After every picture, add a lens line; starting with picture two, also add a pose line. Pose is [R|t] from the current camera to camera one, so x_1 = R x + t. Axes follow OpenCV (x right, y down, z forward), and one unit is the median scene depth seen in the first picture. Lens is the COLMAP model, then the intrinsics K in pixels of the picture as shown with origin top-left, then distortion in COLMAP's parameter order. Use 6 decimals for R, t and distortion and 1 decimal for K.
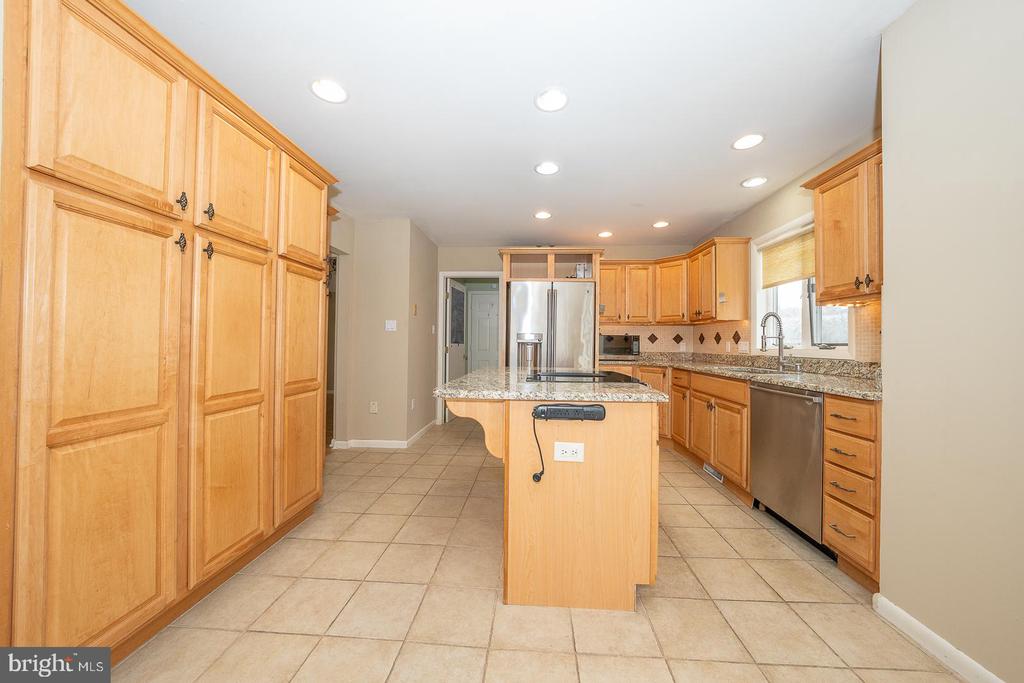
lens RADIAL K [[349.7, 0, 512.0], [0, 349.7, 341.5], [0, 0, 1]] dist [-0.008307, 0.000080]
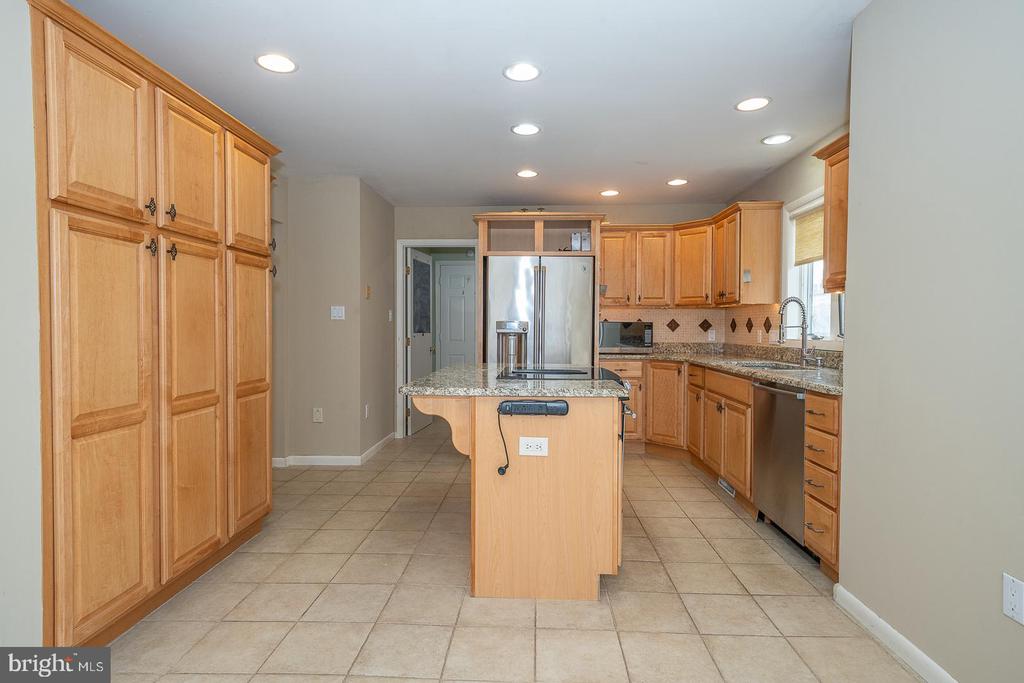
lens RADIAL K [[534.9, 0, 512.0], [0, 534.9, 341.5], [0, 0, 1]] dist [0.034023, -0.000289]
pose [[0.999875, -0.007556, 0.013870, 0.063223], [0.007076, 0.999384, 0.034368, -0.037219], [-0.014121, -0.034265, 0.999313, -0.443235]]
